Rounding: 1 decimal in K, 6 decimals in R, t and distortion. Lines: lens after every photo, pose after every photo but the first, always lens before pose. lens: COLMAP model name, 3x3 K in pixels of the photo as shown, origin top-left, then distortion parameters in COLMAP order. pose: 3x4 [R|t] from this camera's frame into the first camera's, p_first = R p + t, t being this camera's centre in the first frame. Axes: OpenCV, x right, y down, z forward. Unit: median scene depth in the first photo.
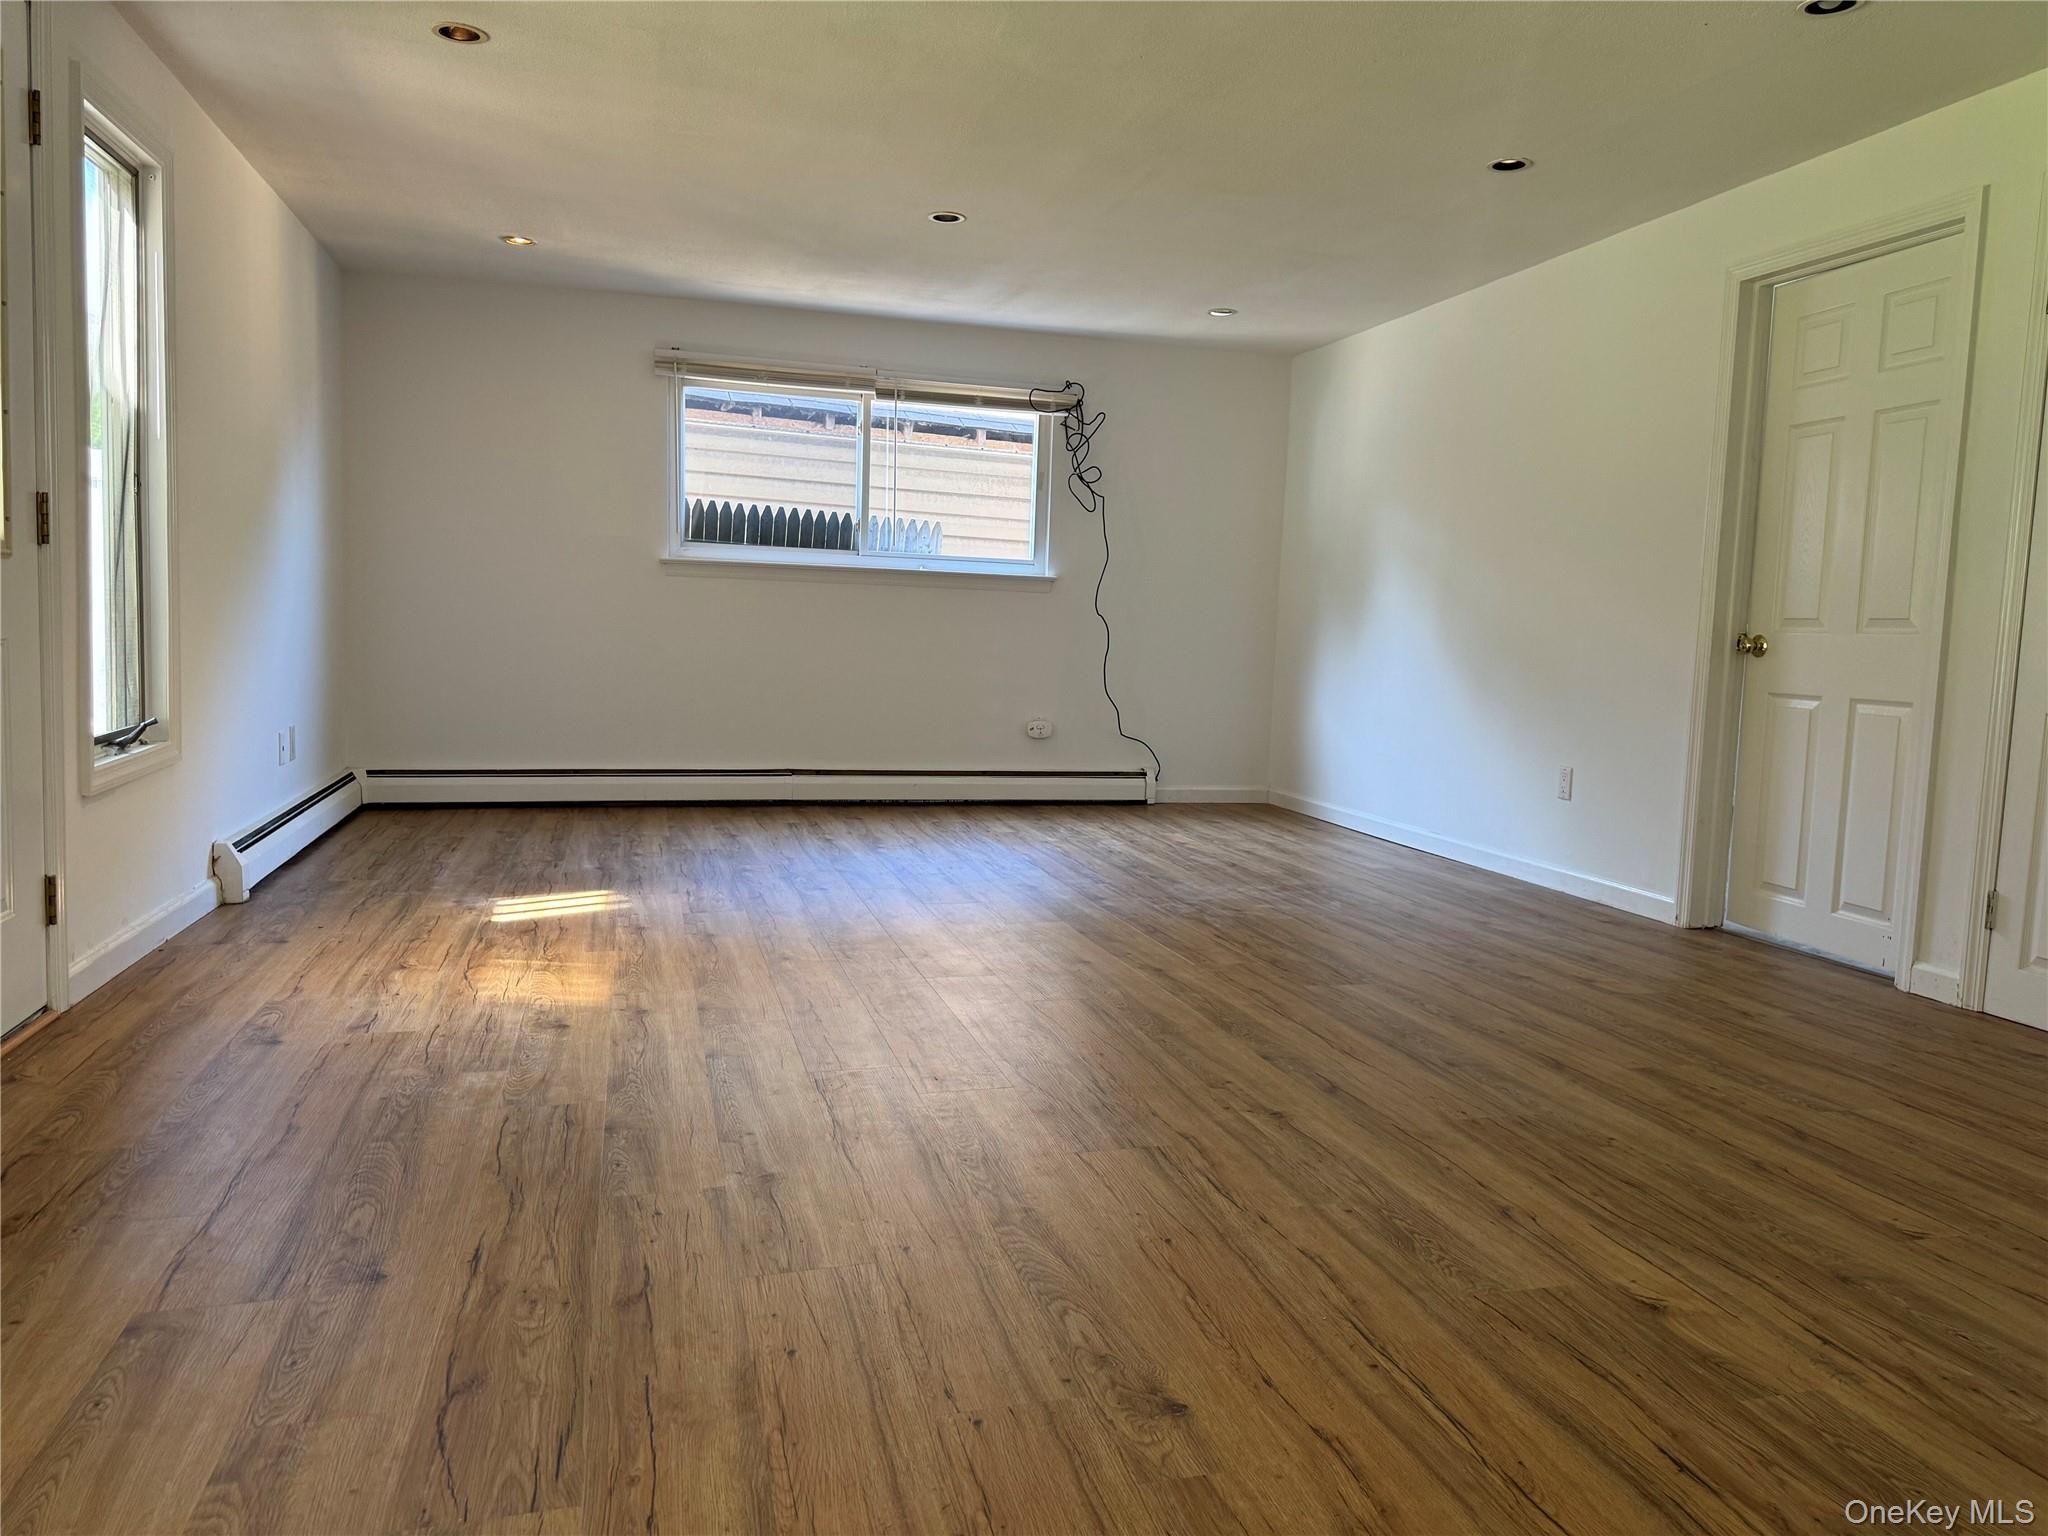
lens RADIAL K [[1428.0, 0, 1024.0], [0, 1428.0, 768.0], [0, 0, 1]] dist [0.095907, -0.127292]
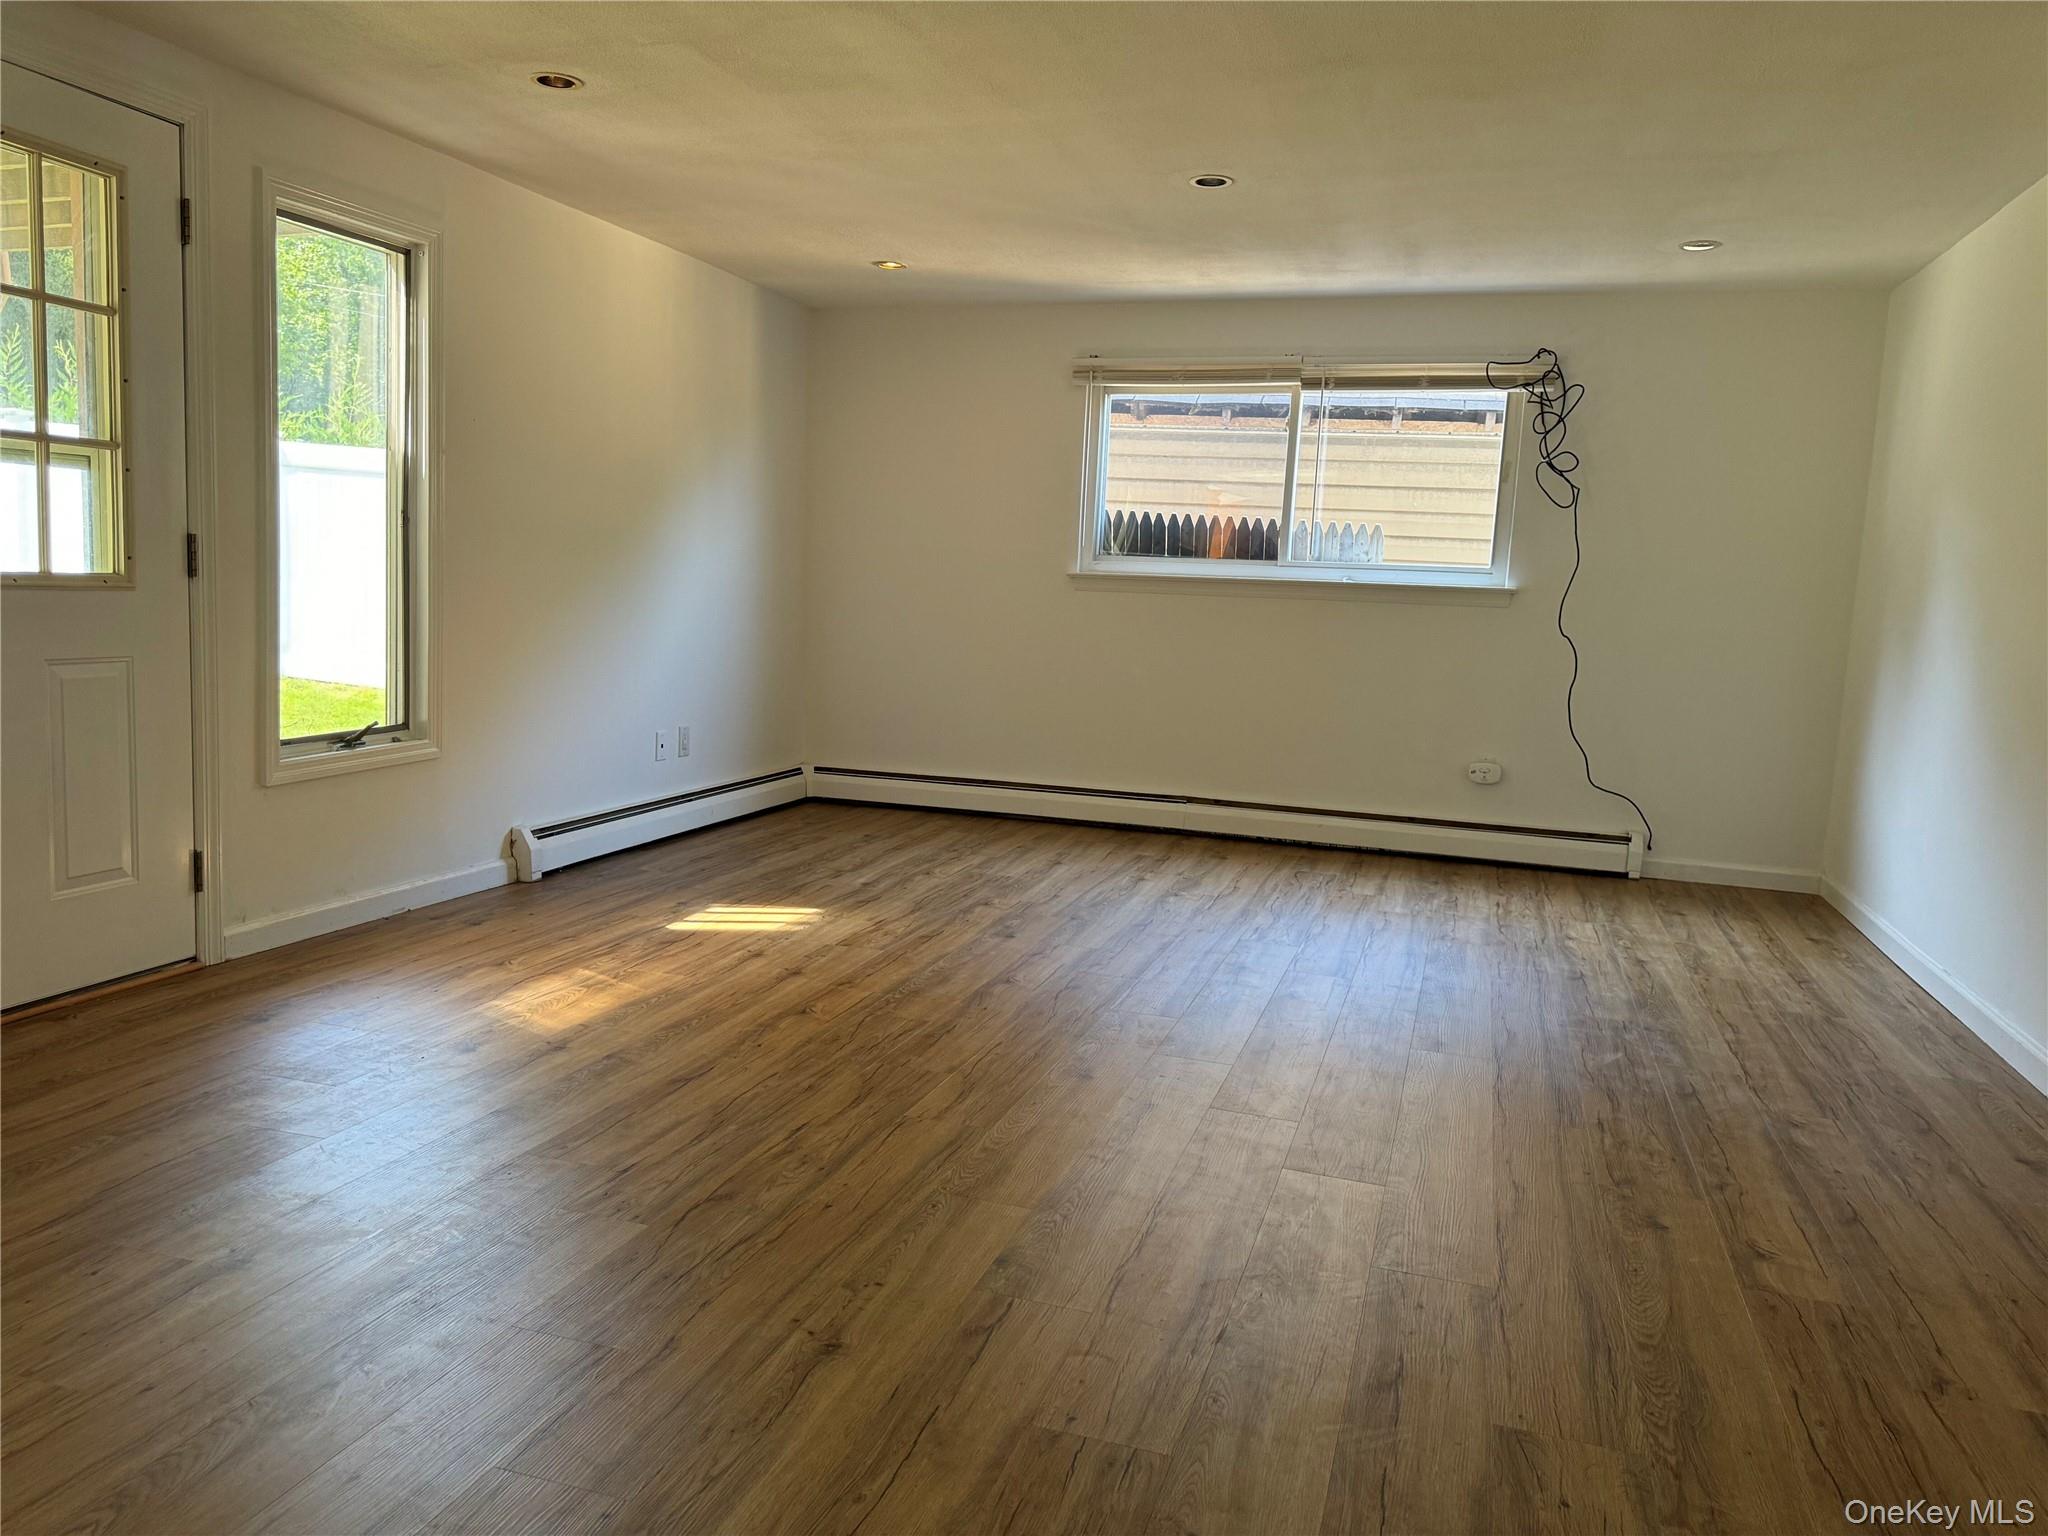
lens RADIAL K [[1428.0, 0, 1024.0], [0, 1428.0, 768.0], [0, 0, 1]] dist [0.095907, -0.127292]
pose [[0.836311, 0.070944, -0.543647, 0.452917], [-0.069781, 0.997302, 0.022797, -0.057423], [0.543797, 0.018871, 0.839005, 0.295294]]
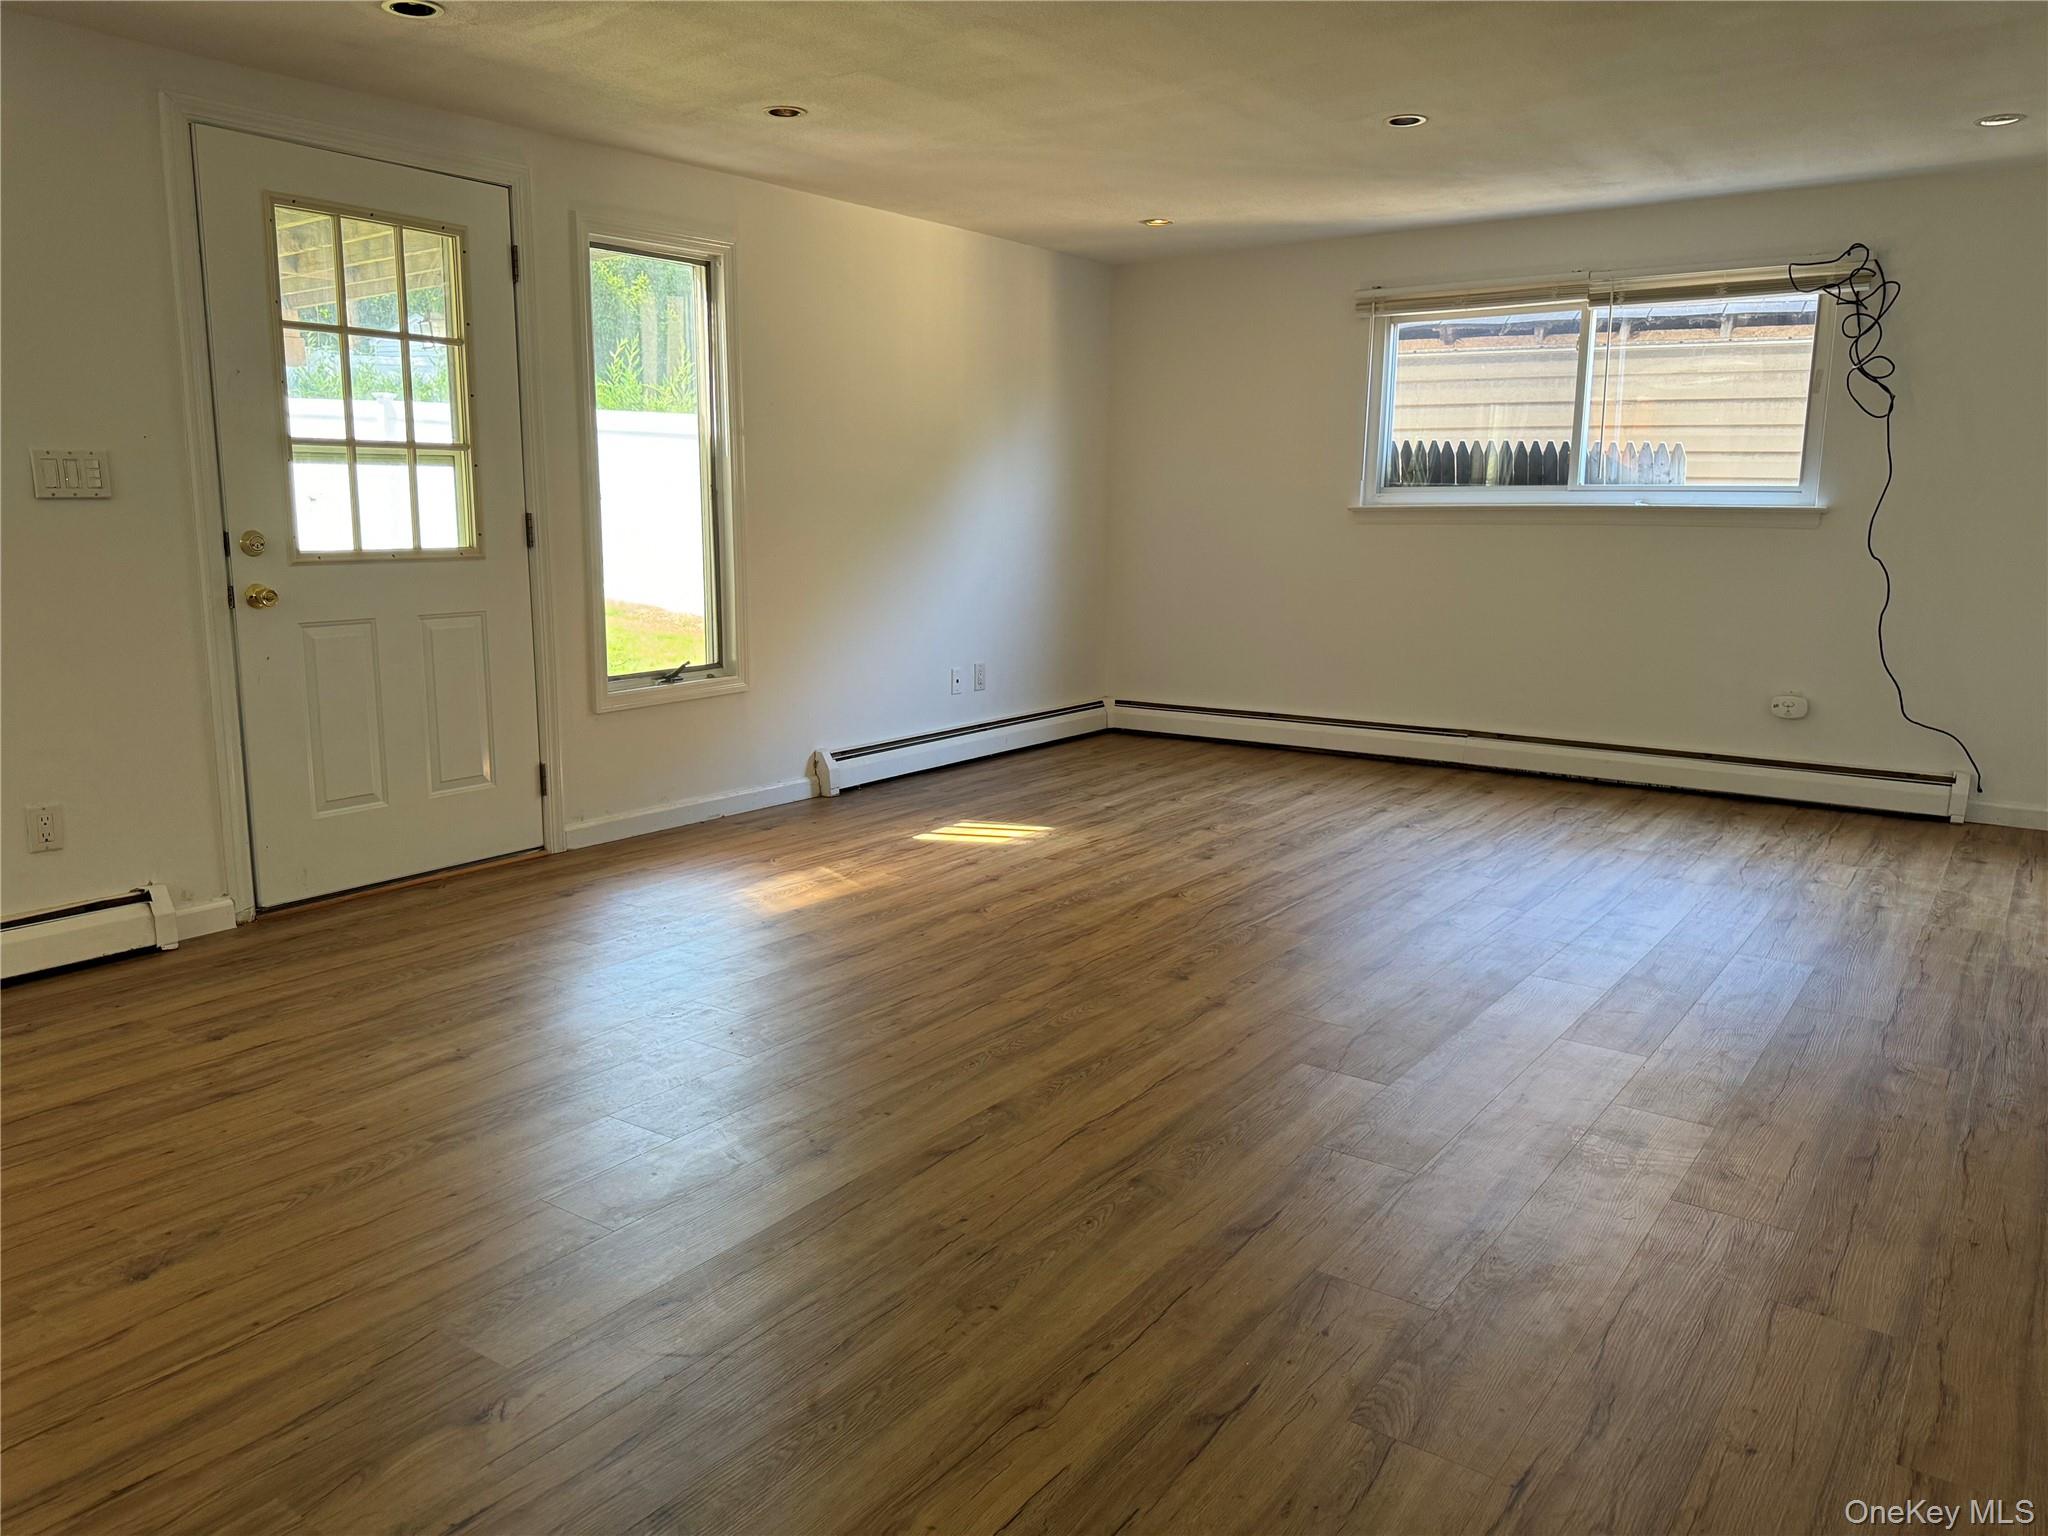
lens RADIAL K [[1446.4, 0, 1037.6], [0, 1446.4, 757.9], [0, 0, 1]] dist [0.054129, -0.069629]
pose [[0.628905, 0.103763, -0.770527, 0.688061], [-0.062426, 0.994594, 0.082985, -0.075081], [0.774972, -0.004088, 0.631982, 0.356387]]
